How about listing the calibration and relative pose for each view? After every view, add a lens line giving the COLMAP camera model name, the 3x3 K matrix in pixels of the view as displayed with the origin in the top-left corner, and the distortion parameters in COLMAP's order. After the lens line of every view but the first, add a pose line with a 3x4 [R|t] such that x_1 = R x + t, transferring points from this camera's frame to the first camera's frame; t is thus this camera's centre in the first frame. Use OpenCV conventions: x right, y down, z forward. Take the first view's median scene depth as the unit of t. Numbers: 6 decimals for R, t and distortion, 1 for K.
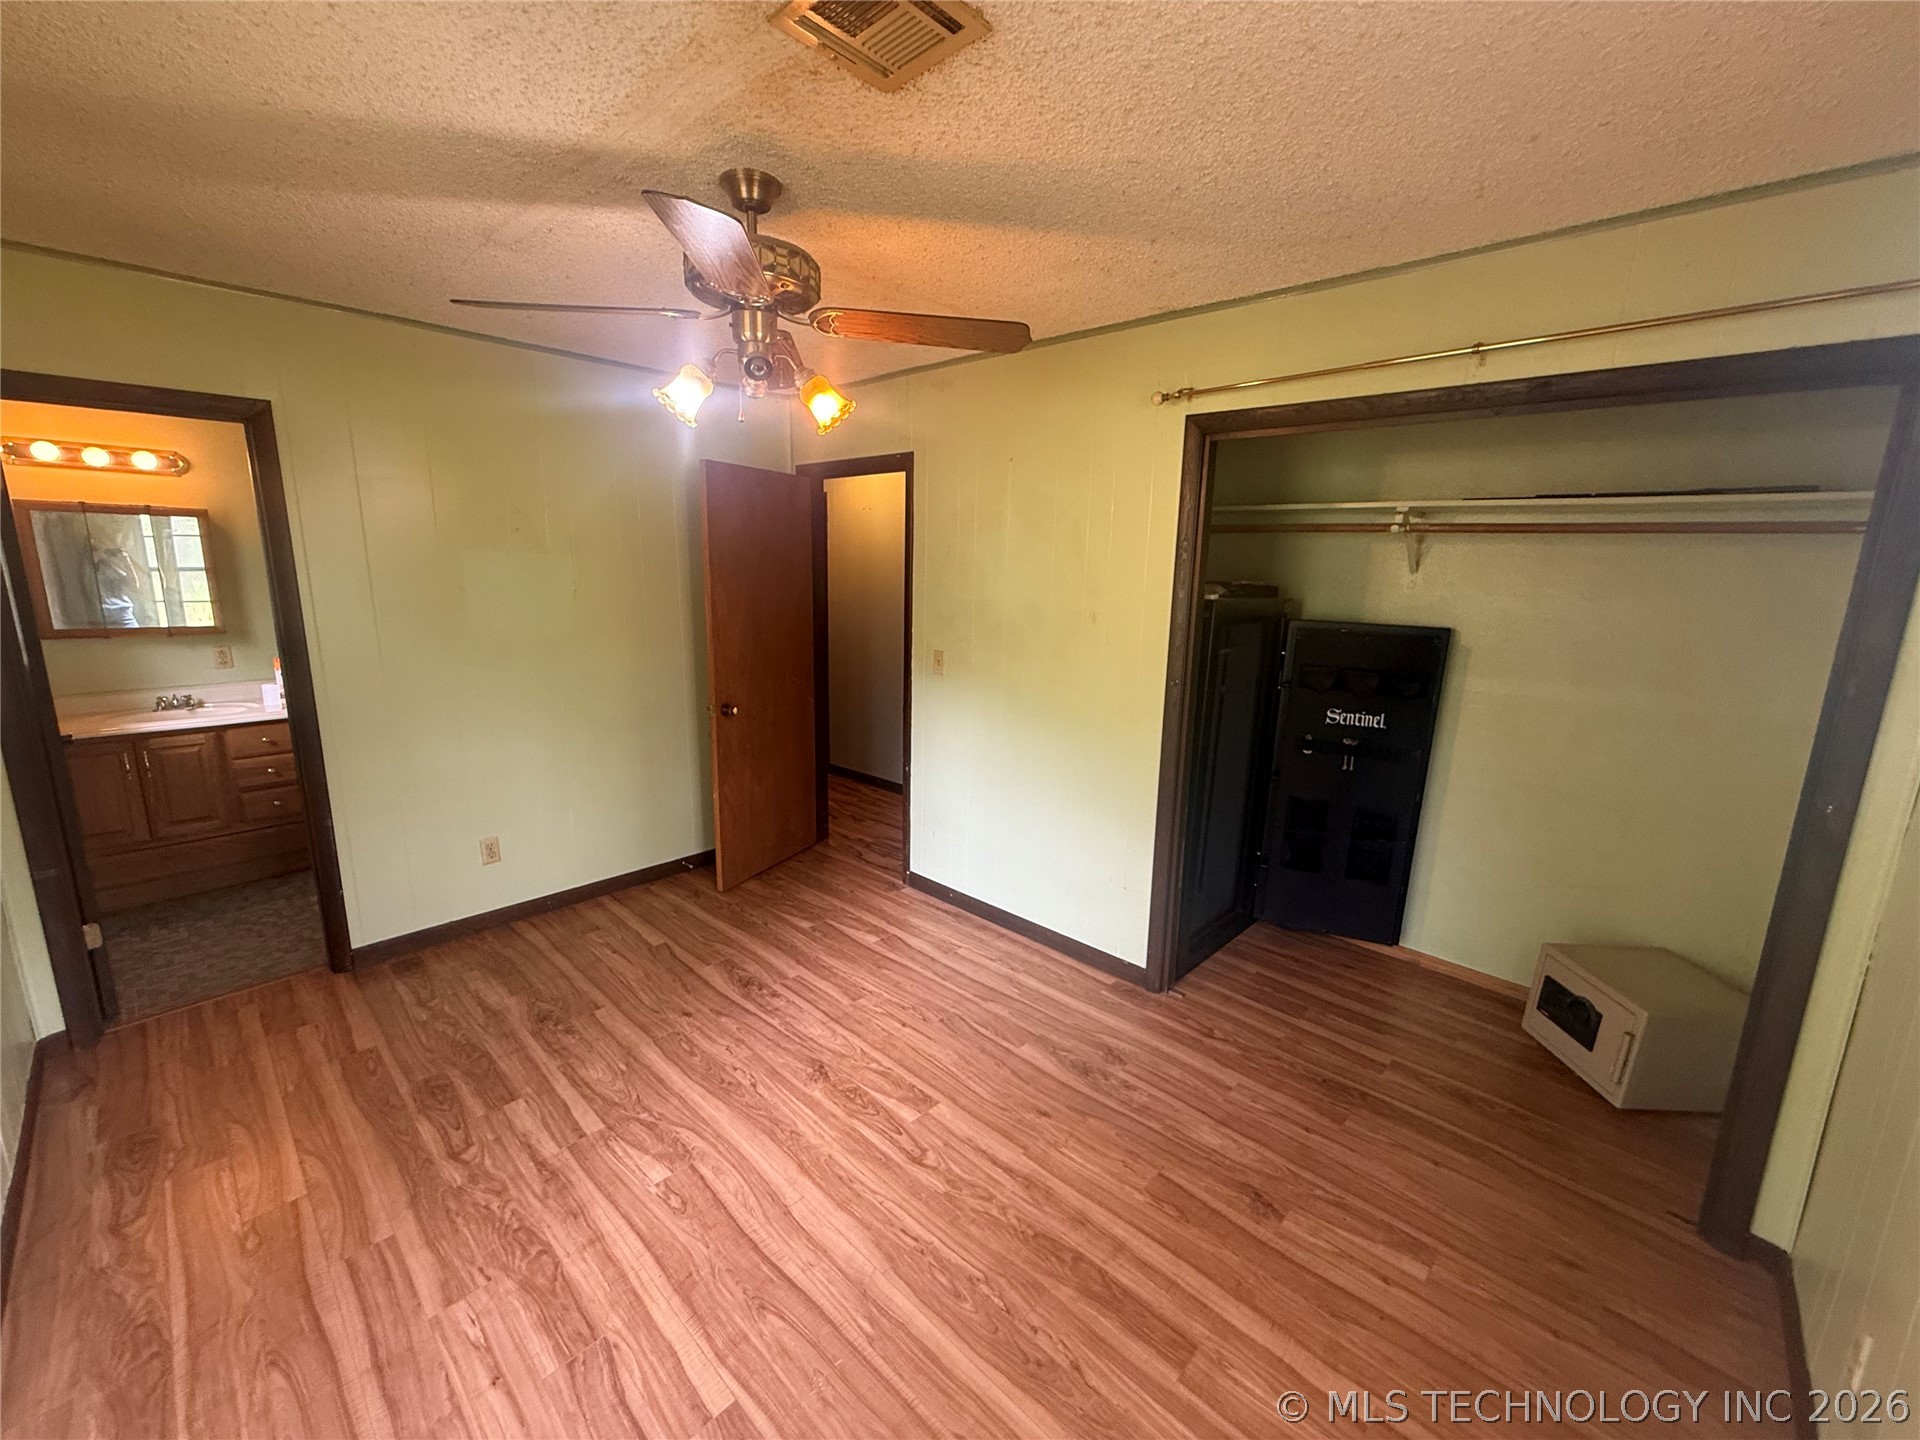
lens RADIAL K [[766.3, 0, 954.4], [0, 766.3, 719.0], [0, 0, 1]] dist [0.000713, -0.000282]
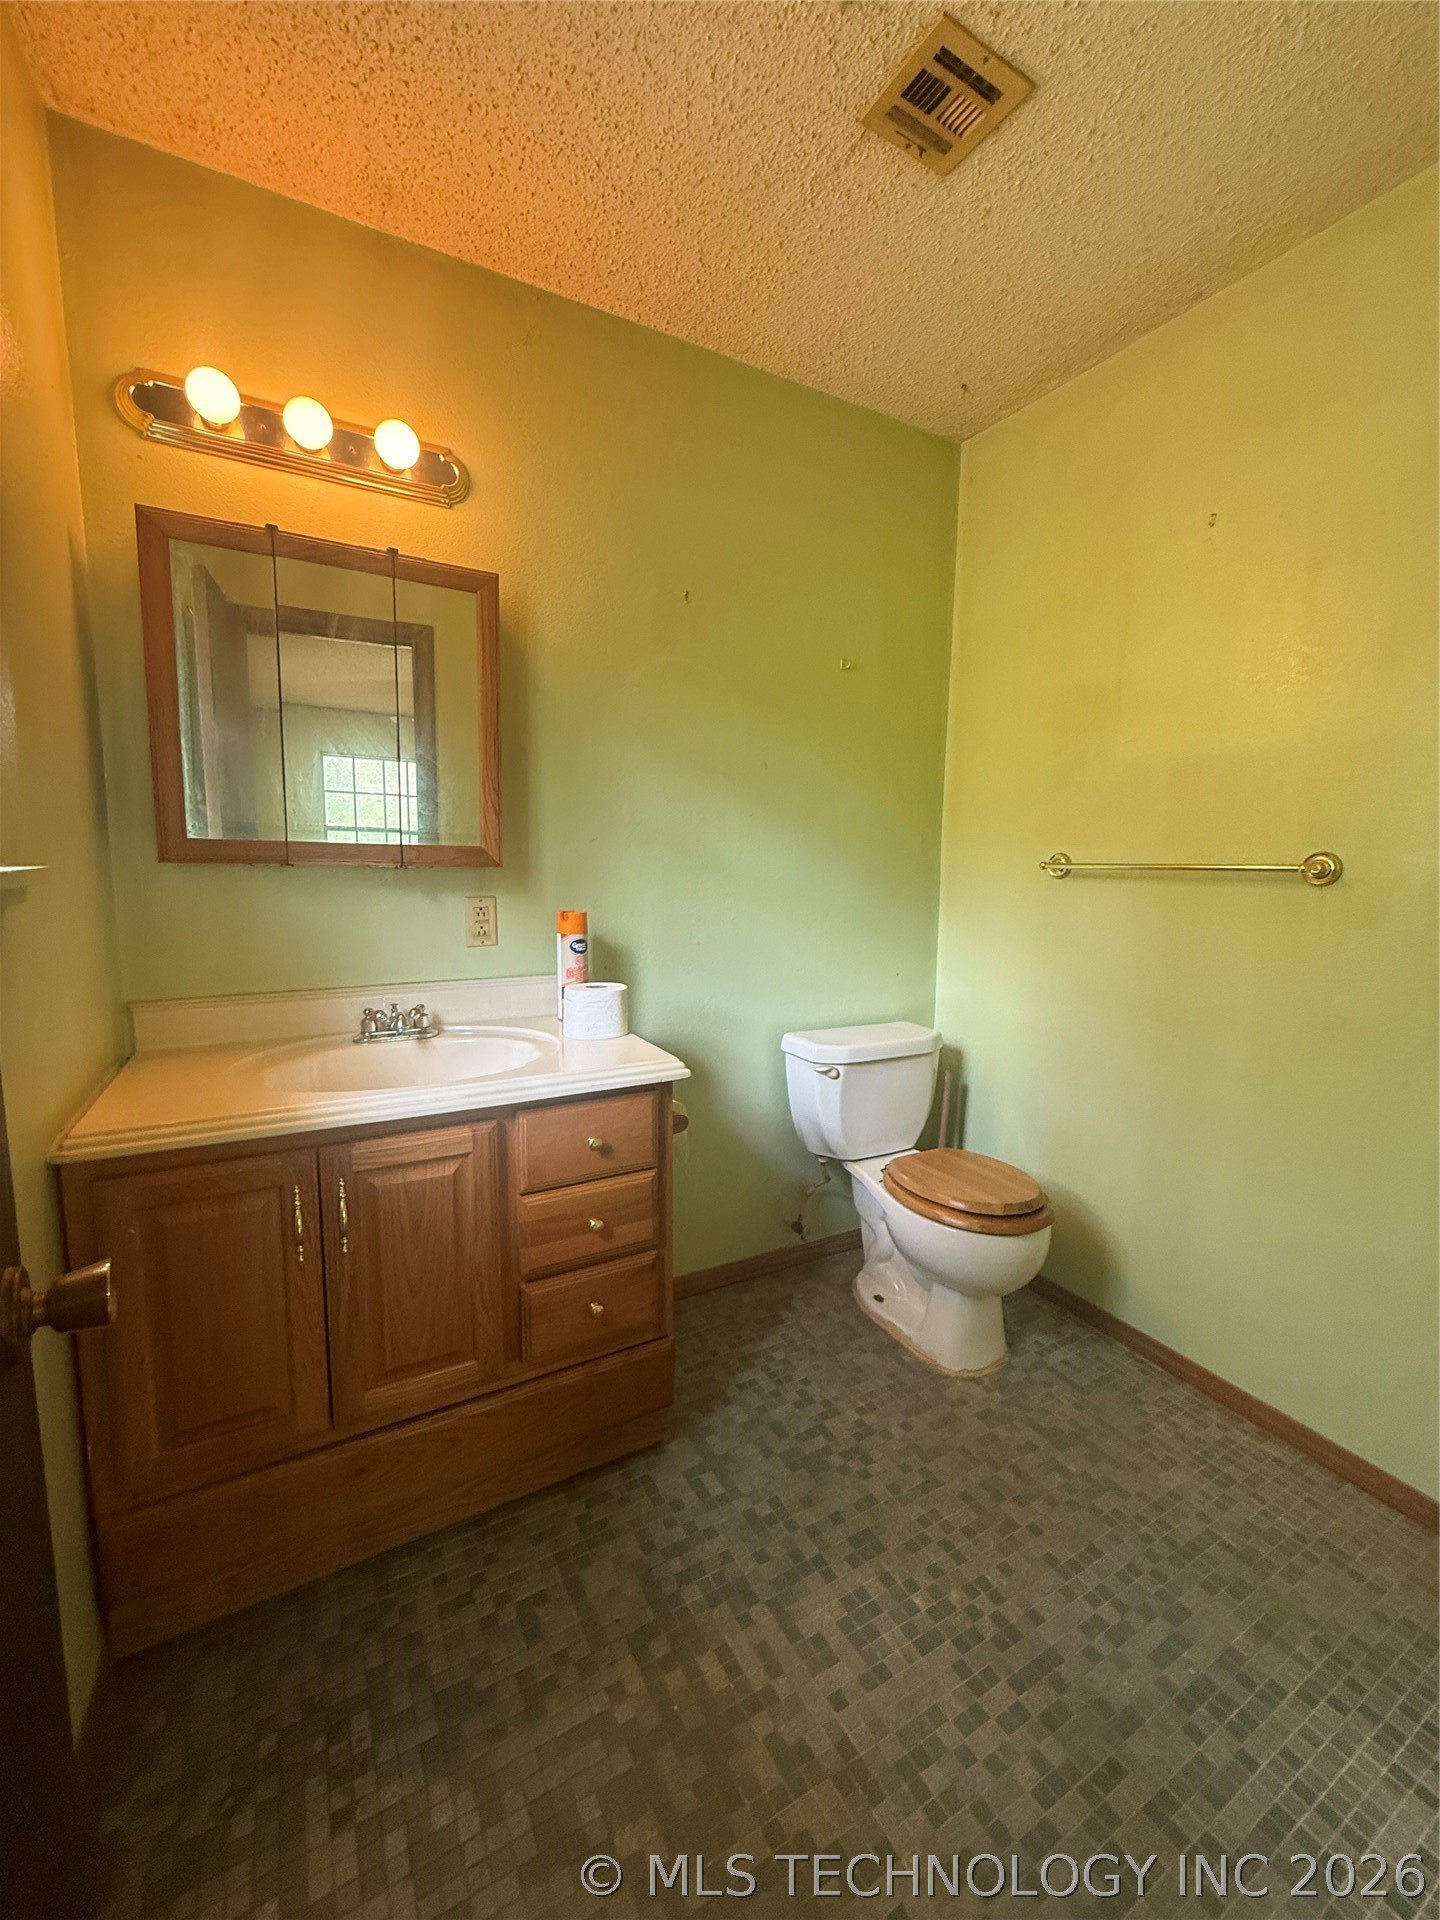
lens RADIAL K [[766.3, 0, 720.2], [0, 766.3, 952.4], [0, 0, 1]] dist [0.000713, -0.000282]
pose [[0.953477, 0.034267, -0.299513, -1.260471], [-0.057493, 0.995953, -0.069078, -0.071959], [0.295933, 0.083084, 0.951588, 1.133405]]
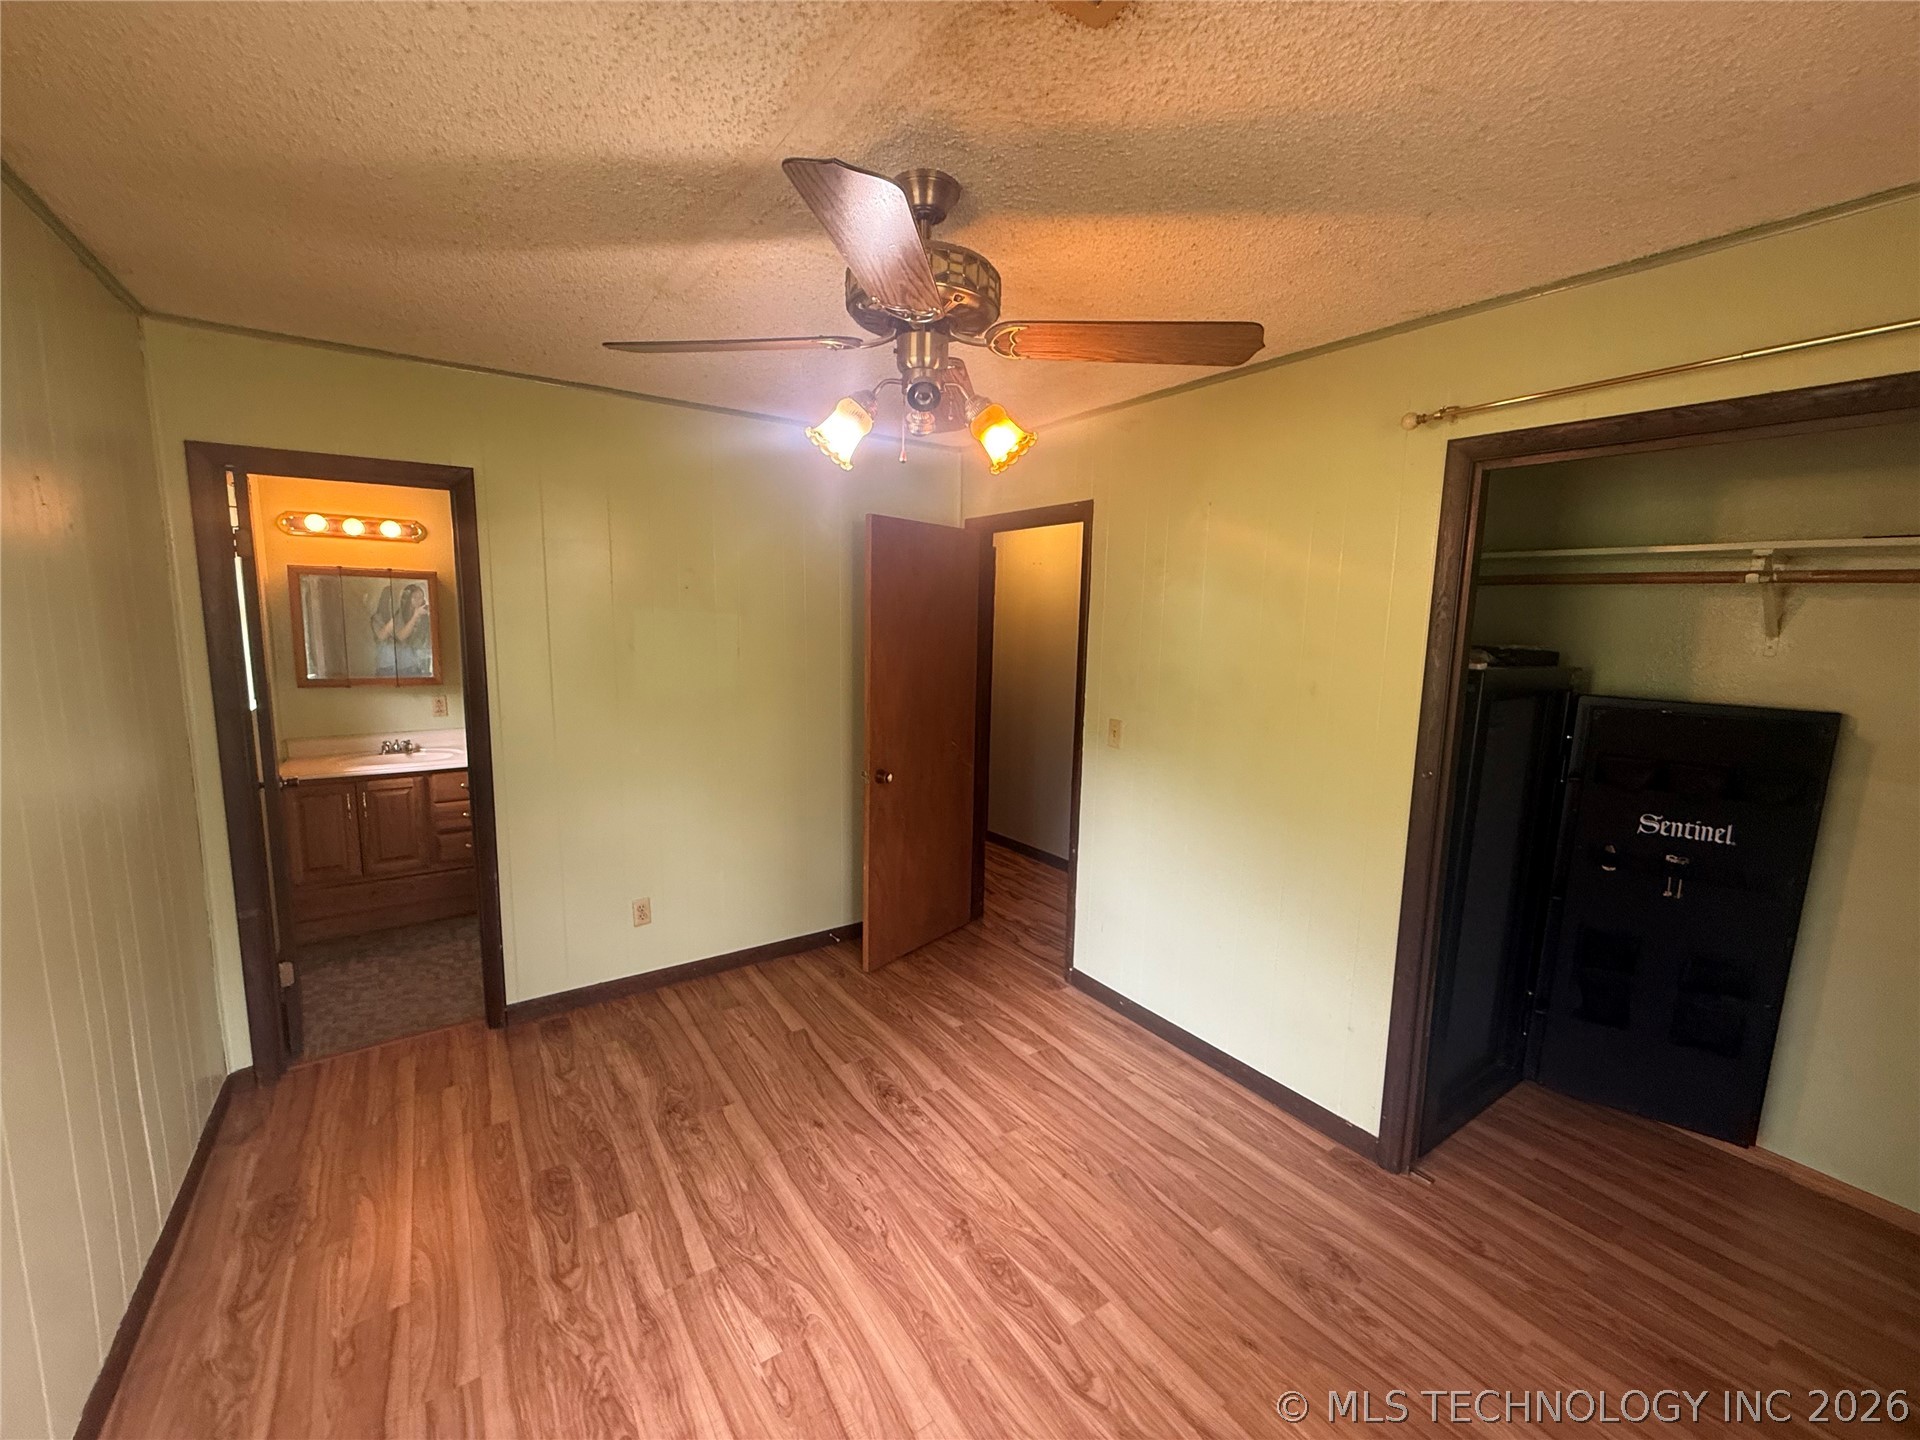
lens RADIAL K [[766.3, 0, 954.4], [0, 766.3, 719.0], [0, 0, 1]] dist [0.000713, -0.000282]
pose [[0.977931, 0.028137, -0.207025, -0.031311], [-0.042443, 0.996983, -0.064986, -0.041875], [0.204572, 0.072338, 0.976175, 0.169591]]
